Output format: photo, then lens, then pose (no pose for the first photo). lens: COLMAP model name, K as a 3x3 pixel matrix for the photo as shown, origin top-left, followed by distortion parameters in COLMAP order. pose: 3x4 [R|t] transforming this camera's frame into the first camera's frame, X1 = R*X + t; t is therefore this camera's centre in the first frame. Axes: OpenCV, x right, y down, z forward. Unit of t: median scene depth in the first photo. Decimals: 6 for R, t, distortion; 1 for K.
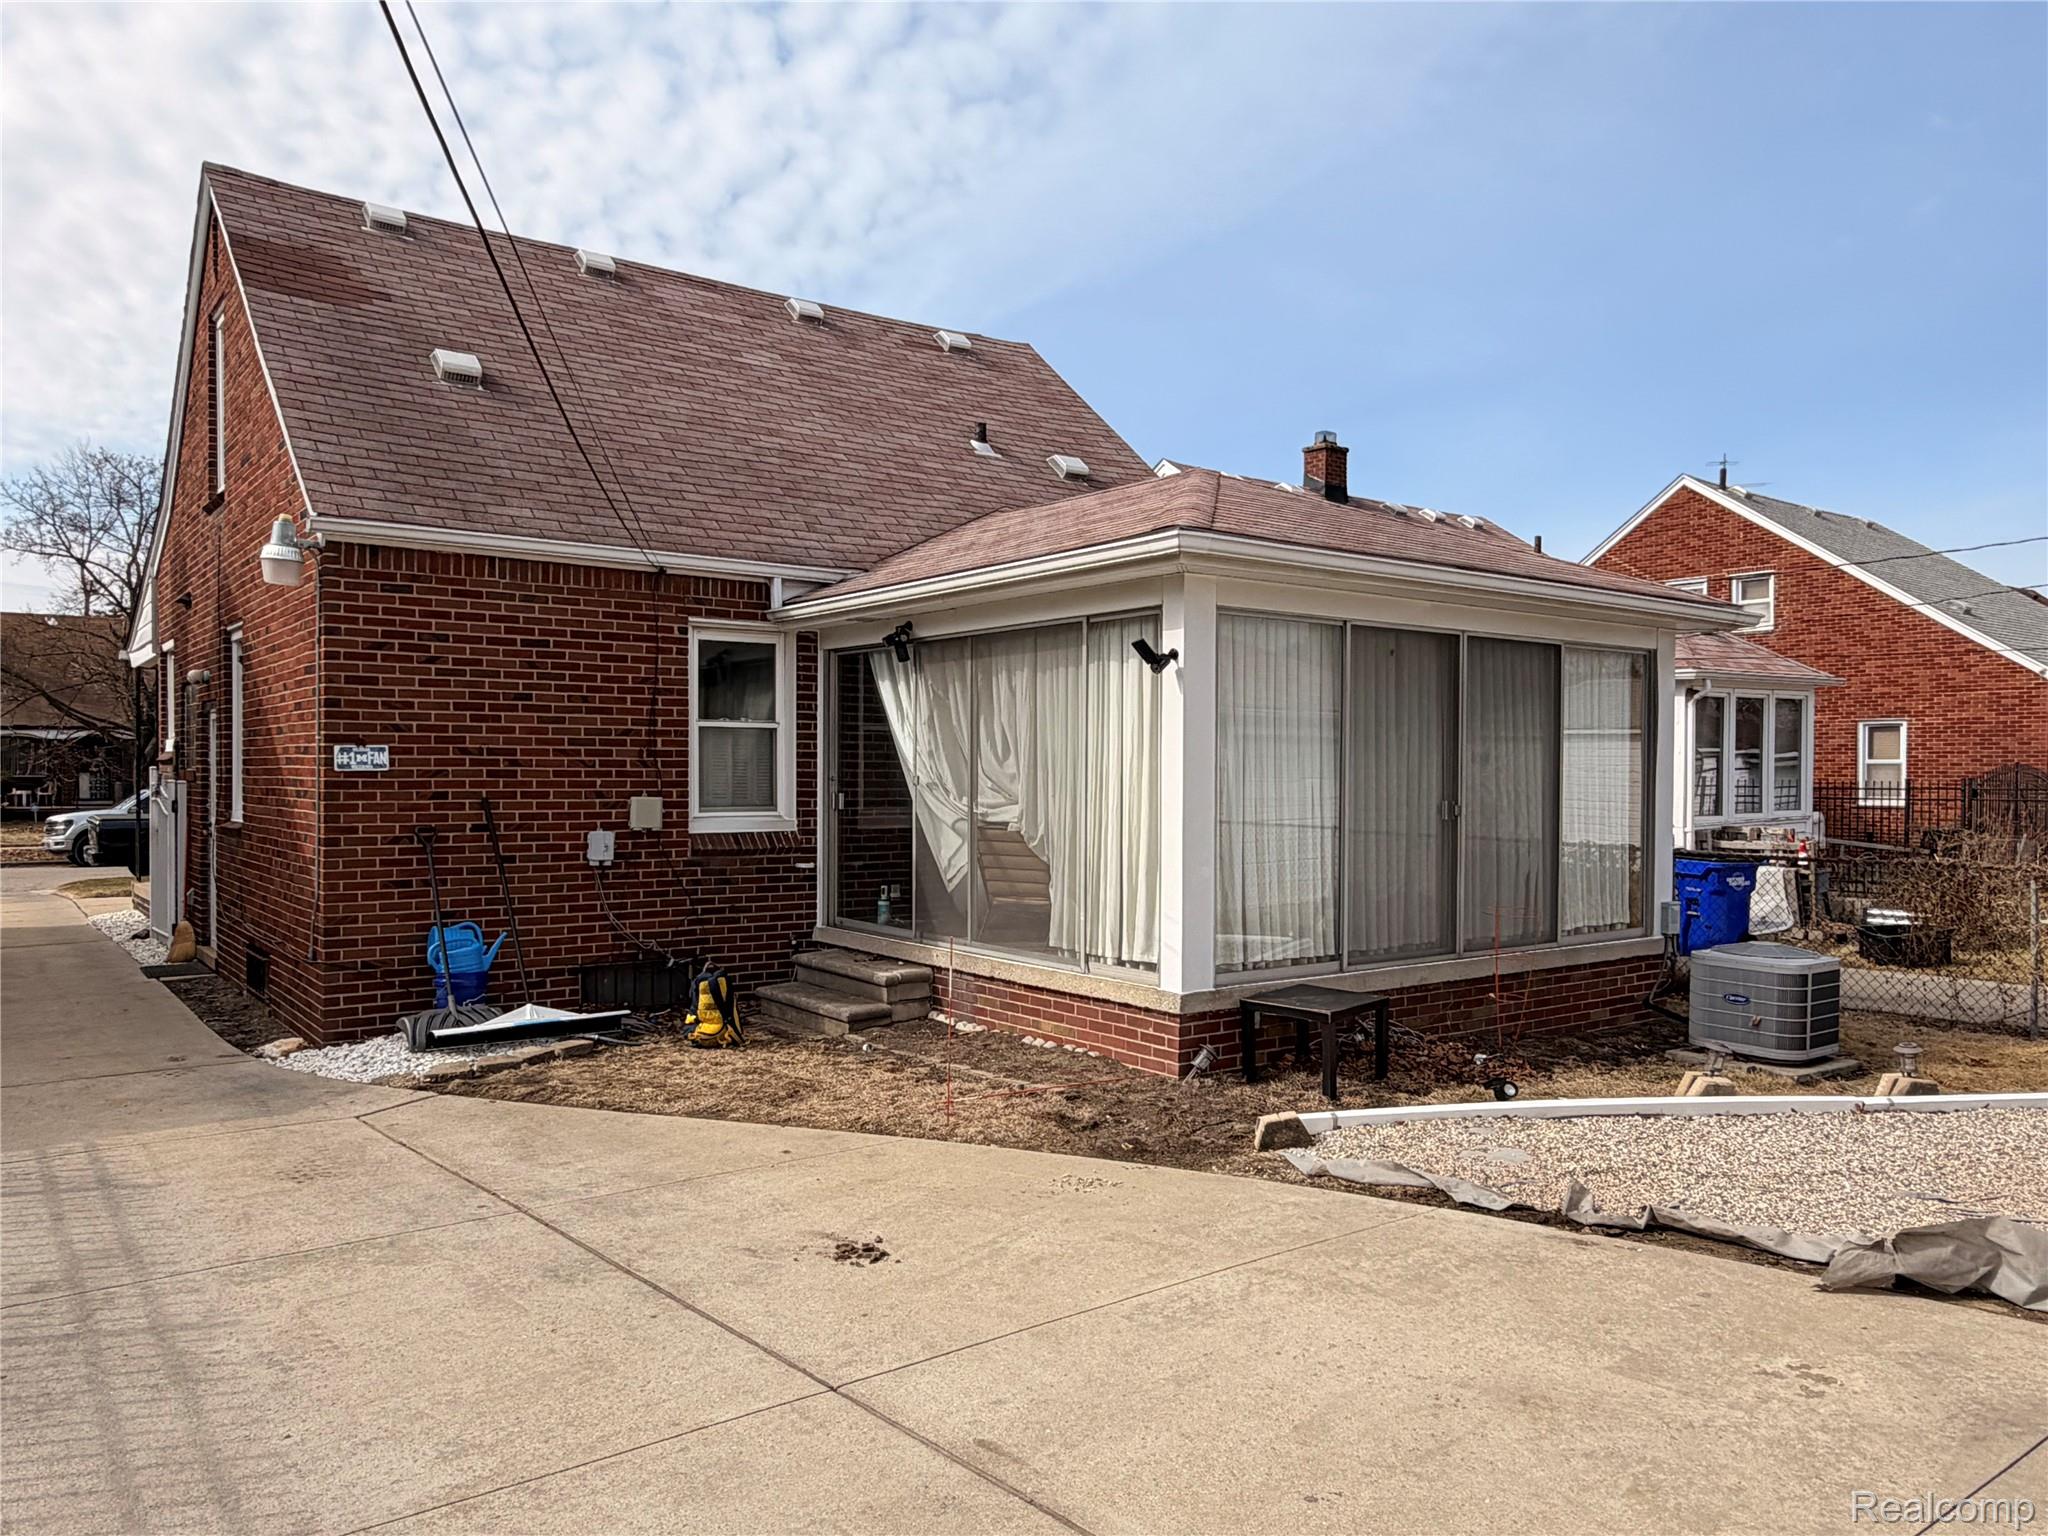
lens RADIAL K [[1432.3, 0, 1024.0], [0, 1432.3, 768.0], [0, 0, 1]] dist [-0.002429, -0.001922]
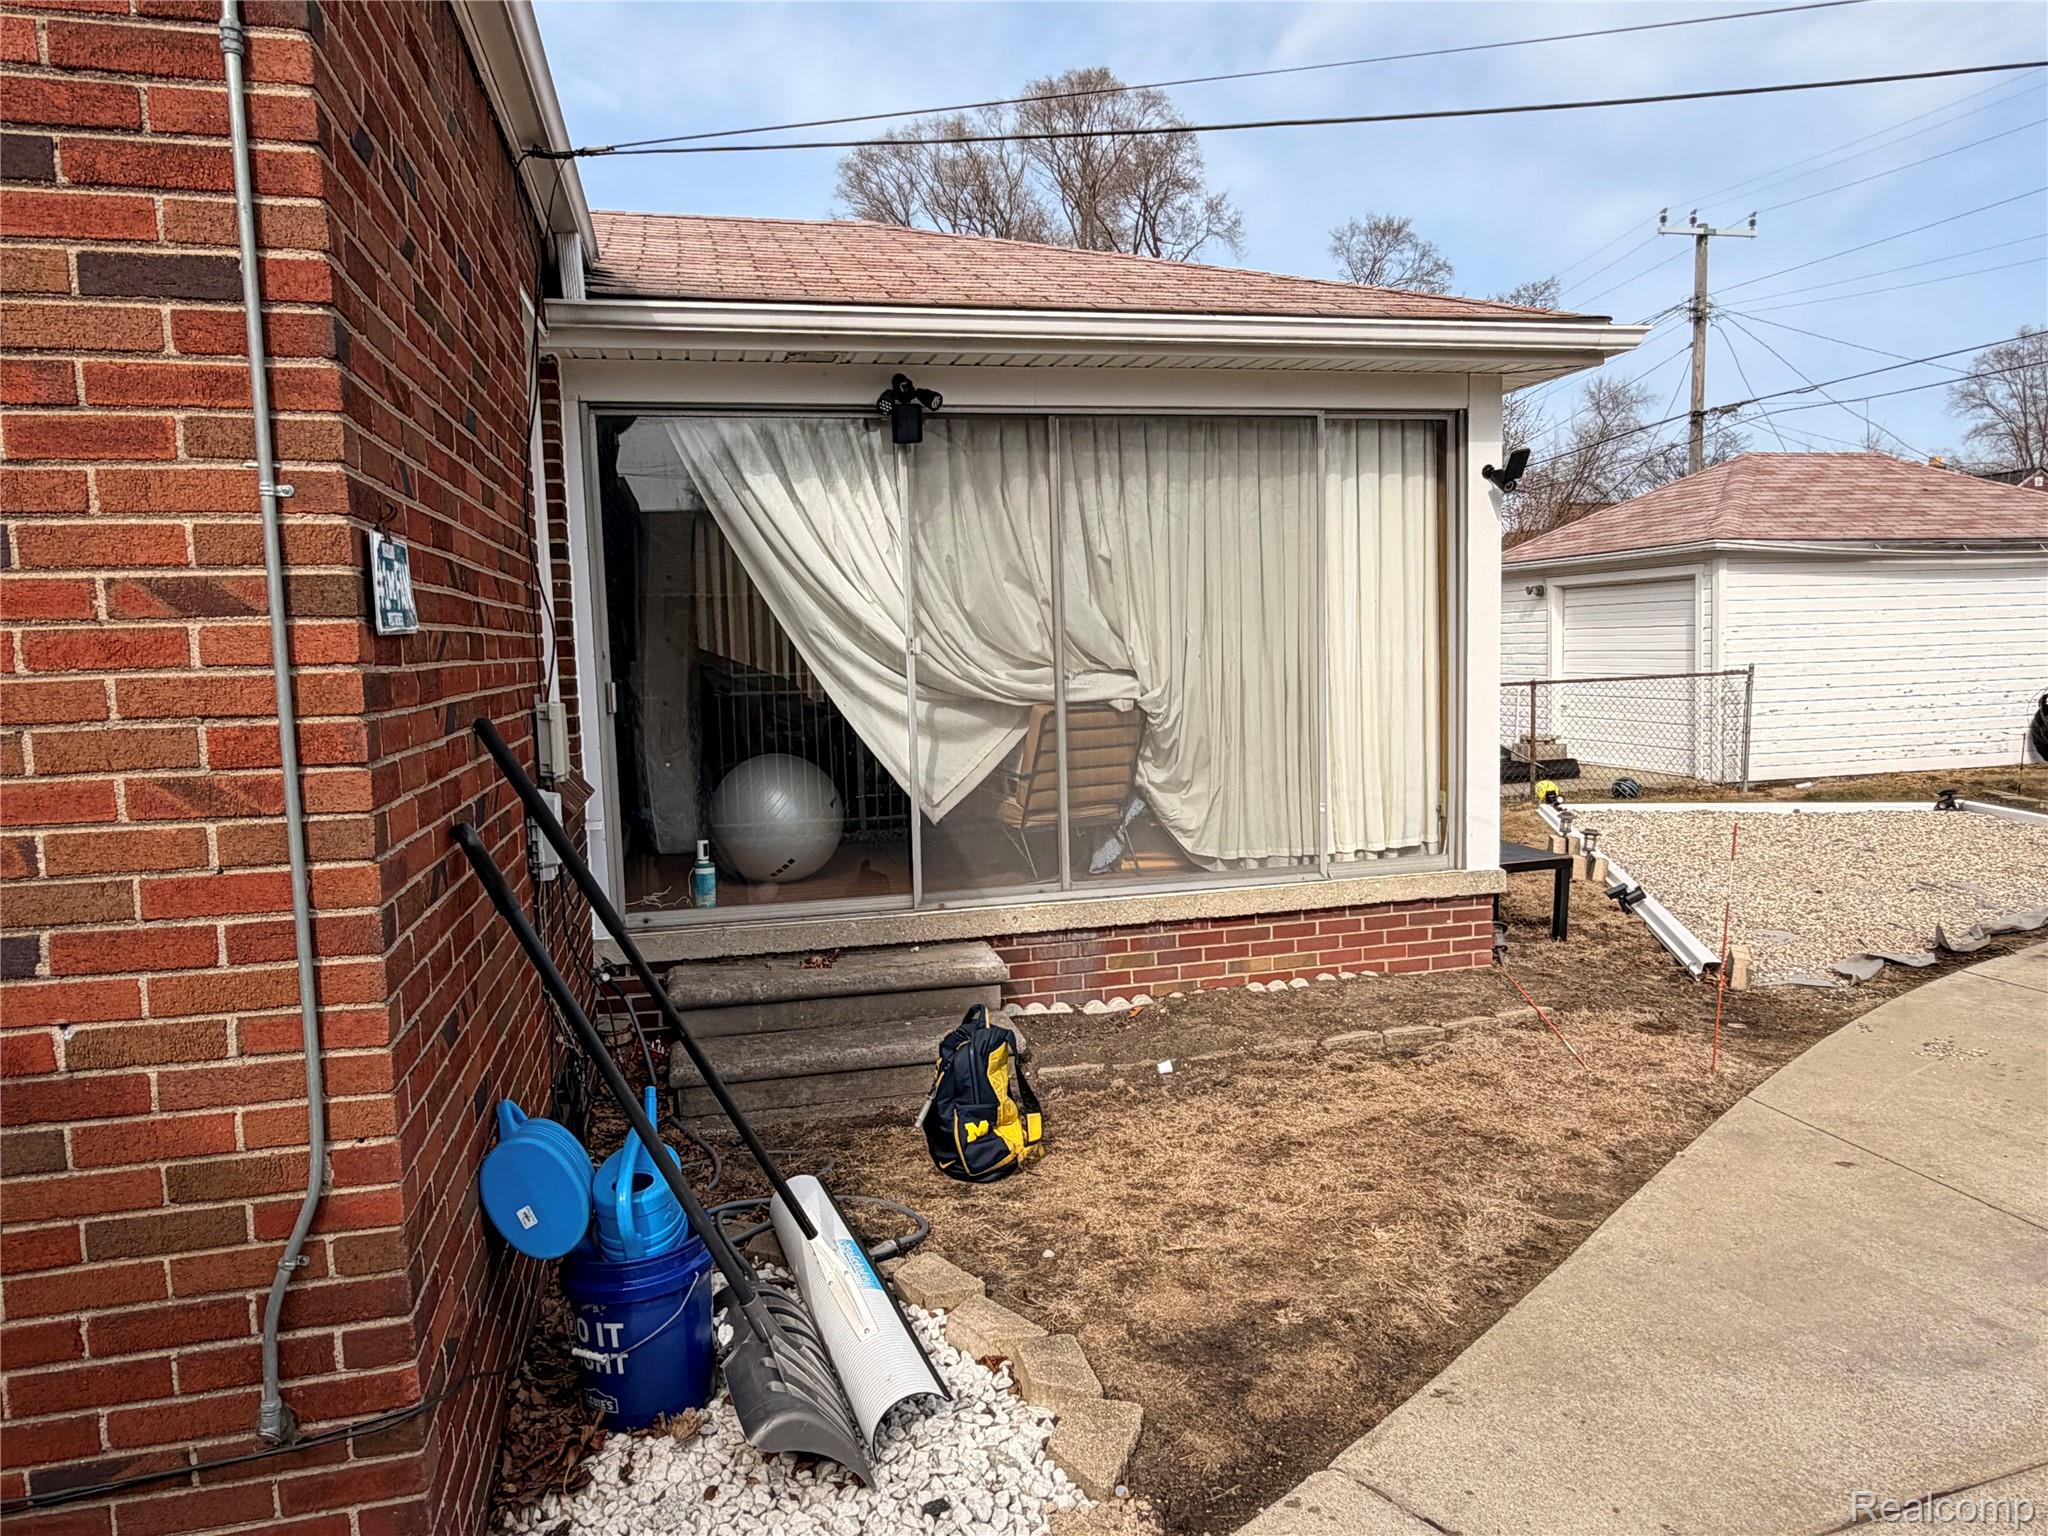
lens RADIAL K [[1358.9, 0, 1029.0], [0, 1358.9, 771.0], [0, 0, 1]] dist [-0.006332, 0.005939]
pose [[0.398298, -0.106952, 0.910999, -0.669276], [0.032081, 0.994196, 0.102693, 0.003912], [-0.916695, -0.011677, 0.399417, 0.832752]]
